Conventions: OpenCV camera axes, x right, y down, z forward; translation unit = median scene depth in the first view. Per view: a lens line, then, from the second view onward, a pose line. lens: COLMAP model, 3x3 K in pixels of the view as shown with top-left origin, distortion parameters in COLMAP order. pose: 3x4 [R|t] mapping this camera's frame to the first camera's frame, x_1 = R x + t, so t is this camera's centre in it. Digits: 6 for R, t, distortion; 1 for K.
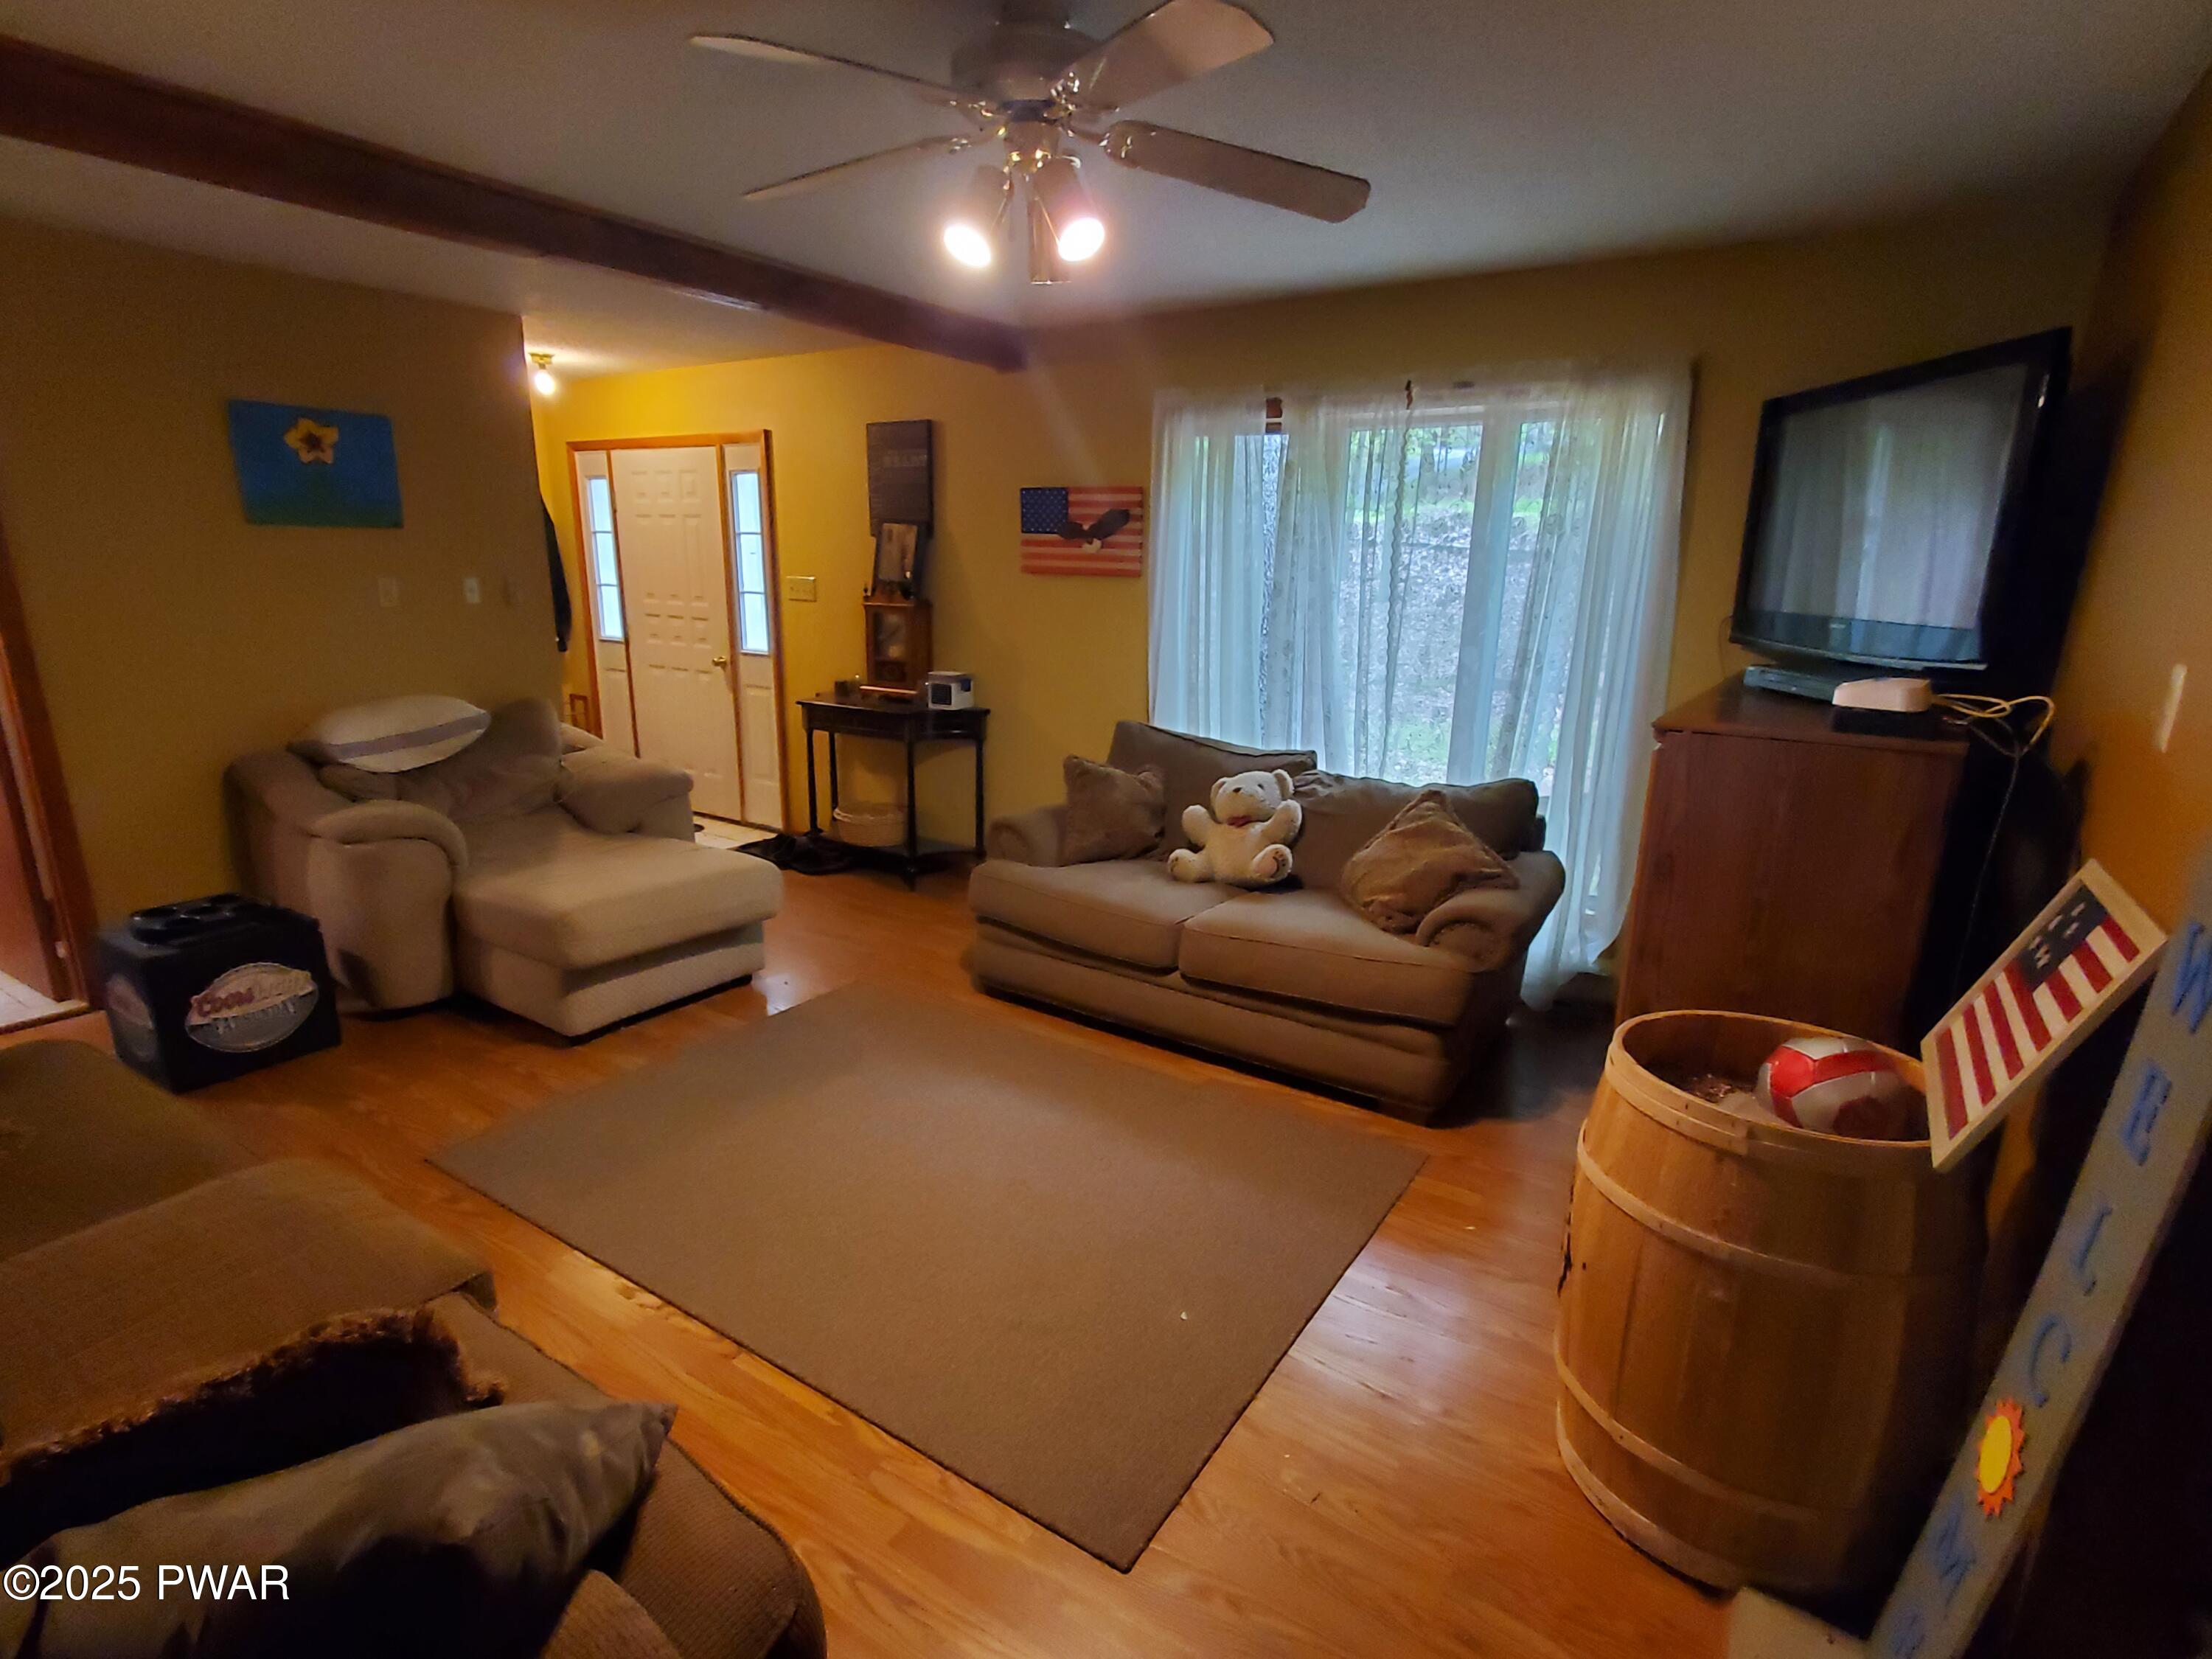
lens RADIAL K [[1101.2, 0, 1106.0], [0, 1101.2, 829.5], [0, 0, 1]] dist [0.001006, 0.000061]
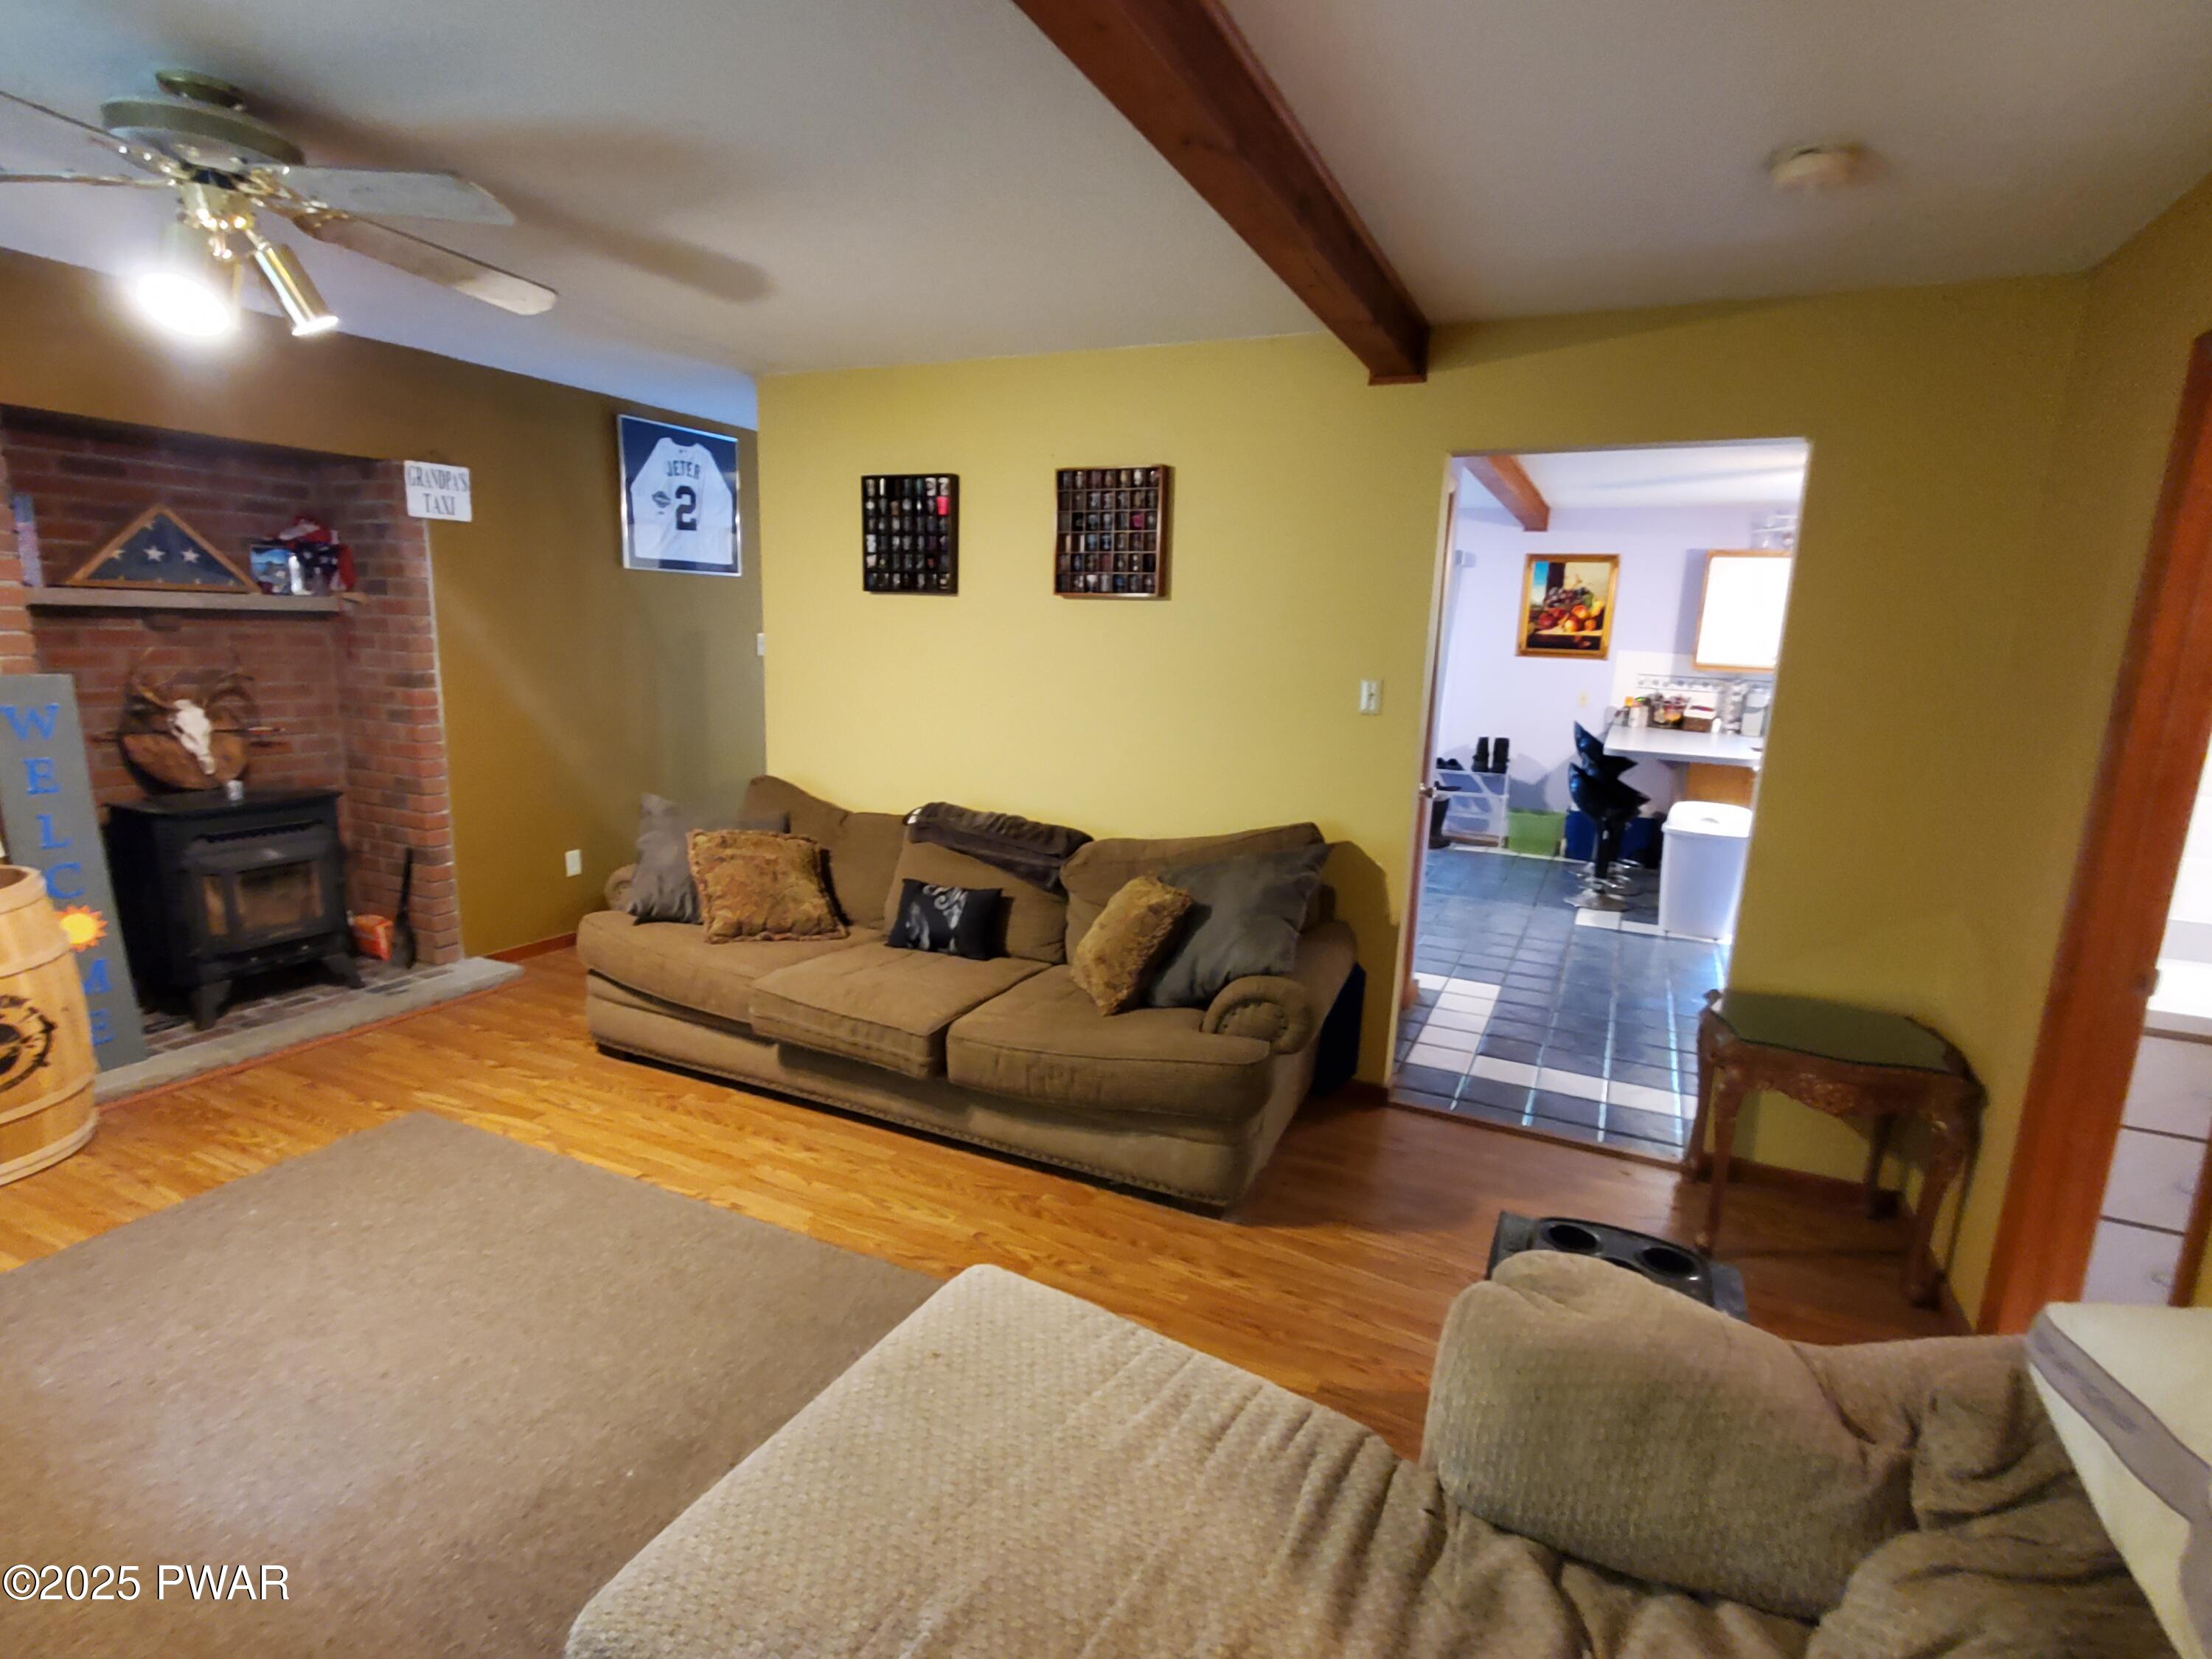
lens RADIAL K [[1101.2, 0, 1106.0], [0, 1101.2, 829.5], [0, 0, 1]] dist [0.001006, 0.000061]
pose [[-0.988675, -0.028473, -0.147347, -0.403408], [-0.087080, 0.908487, 0.408740, -0.314473], [0.122225, 0.416942, -0.900678, 1.241643]]
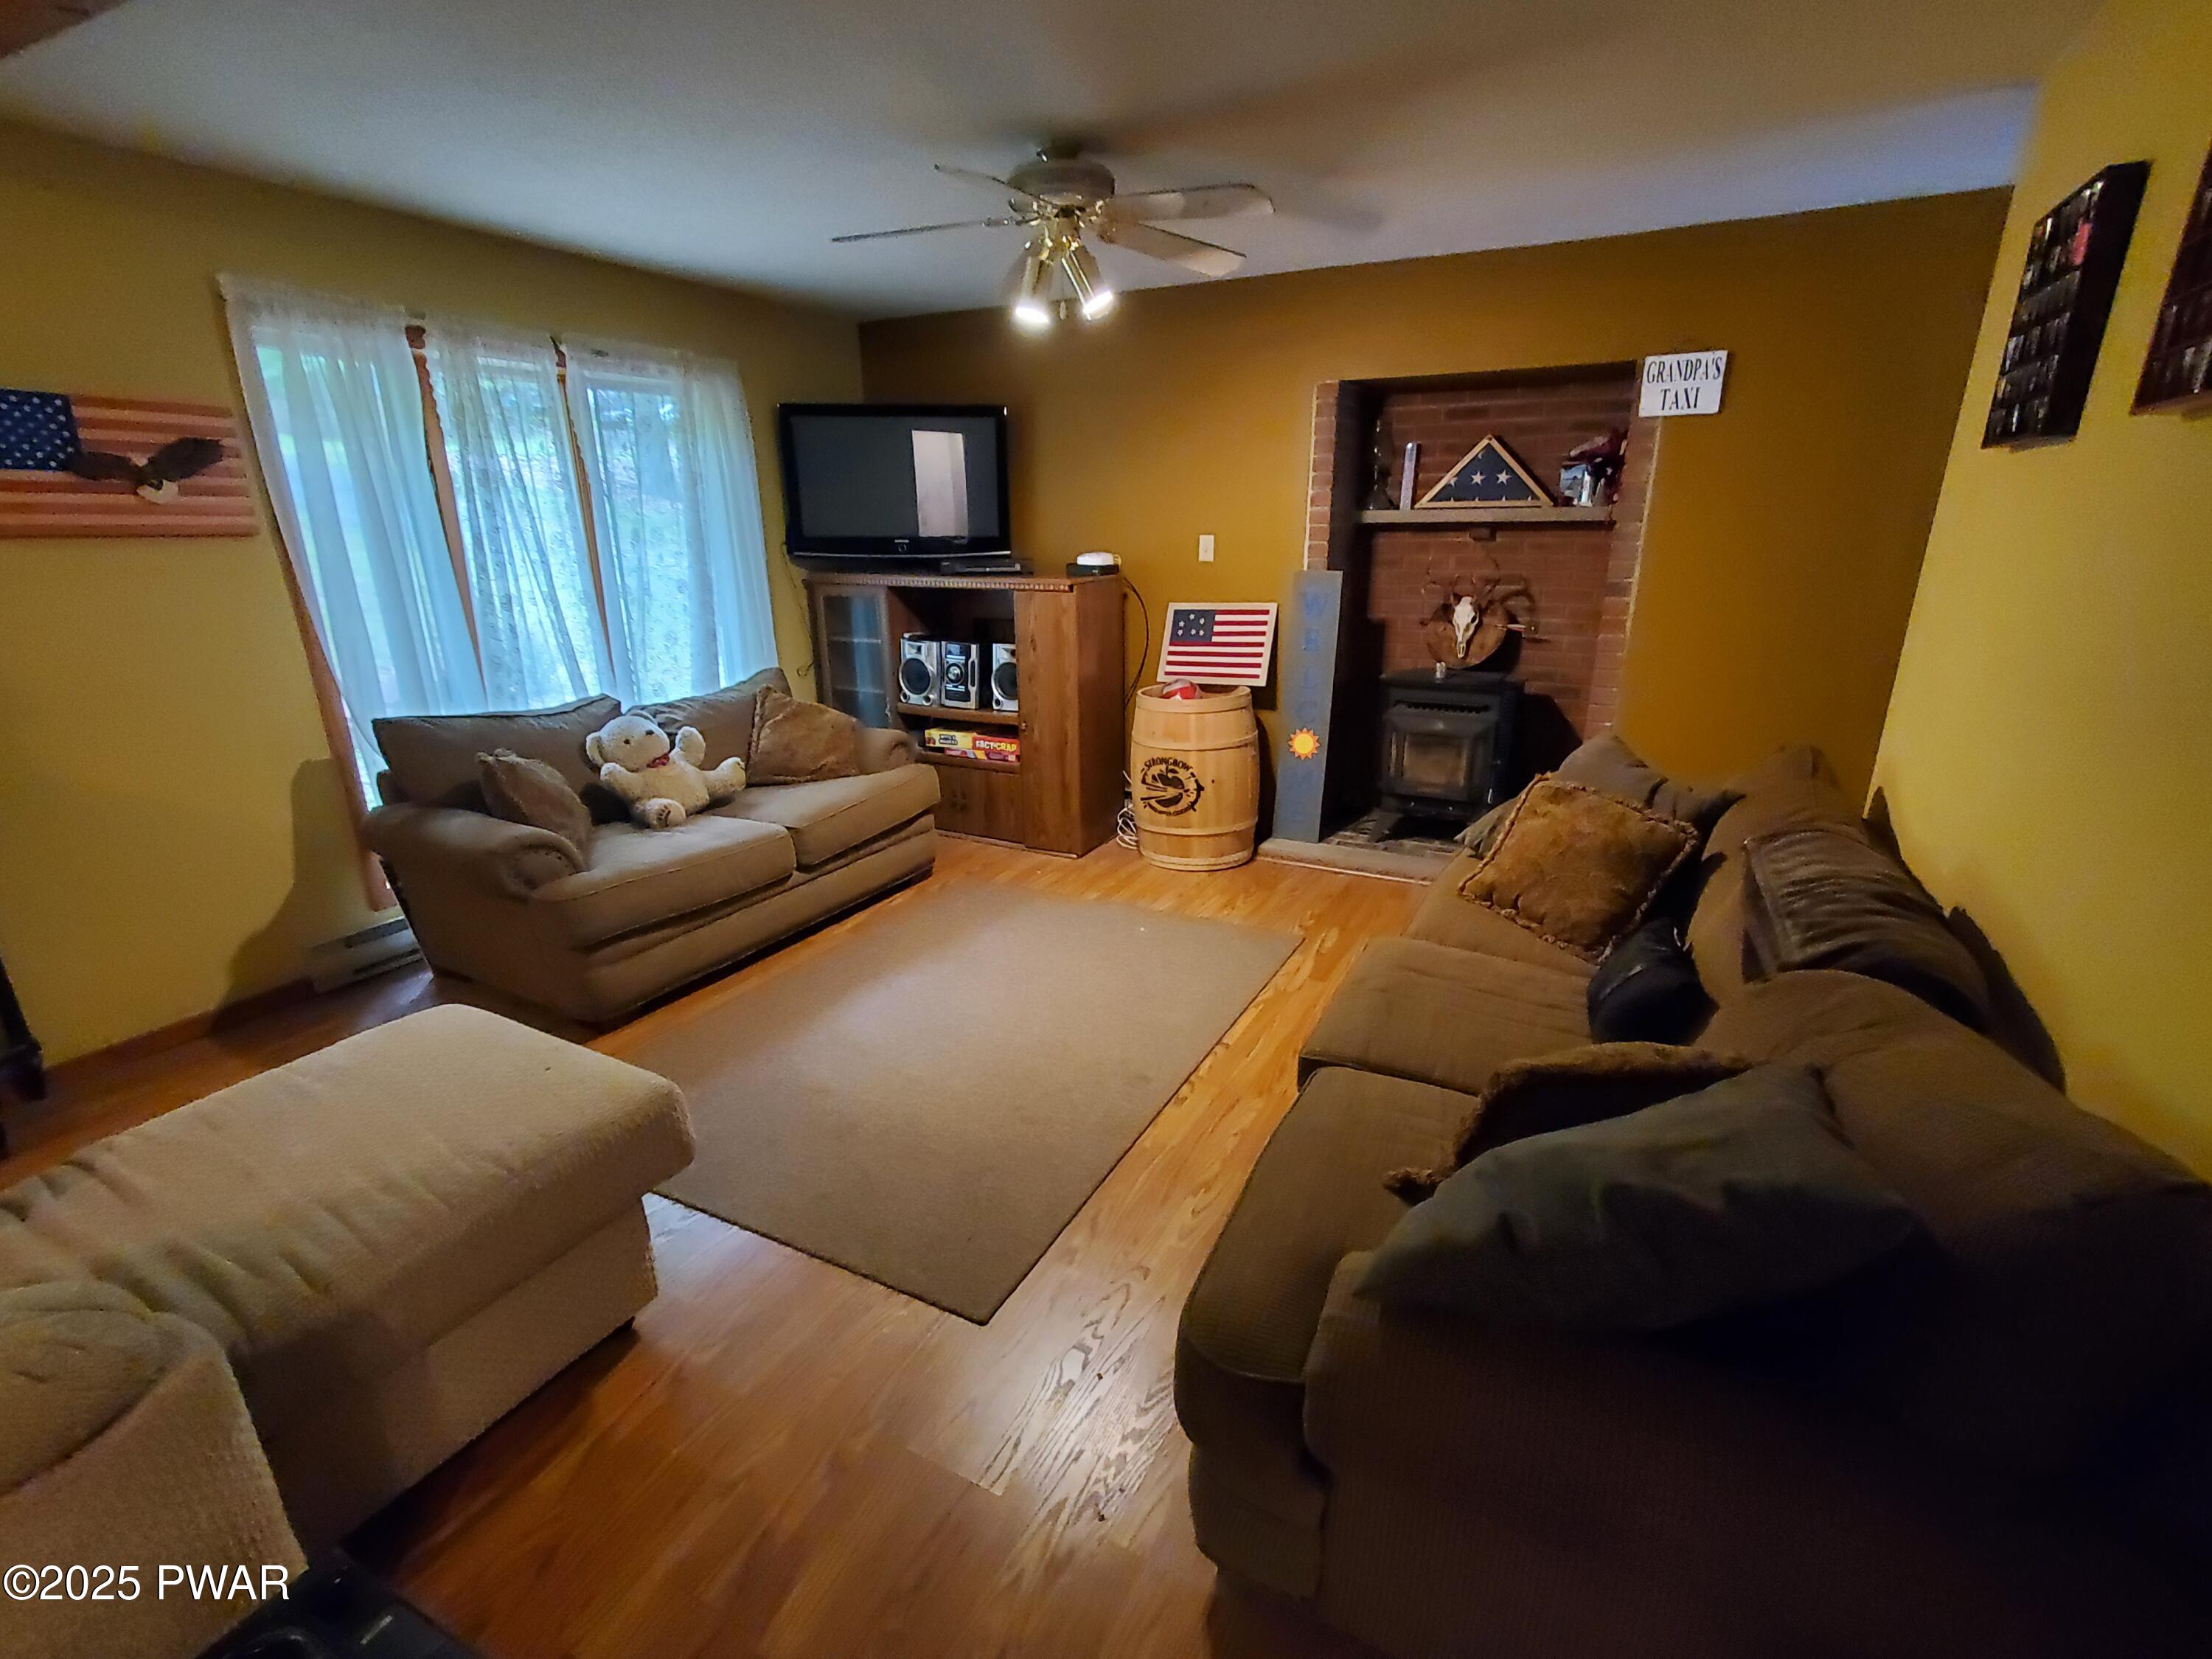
lens RADIAL K [[1010.9, 0, 1106.0], [0, 1010.9, 829.5], [0, 0, 1]] dist [0.001236, 0.000366]
pose [[-0.097444, -0.309485, 0.945898, -0.888653], [0.243319, 0.914171, 0.324170, -0.161997], [-0.965039, 0.261744, -0.013776, 0.634914]]
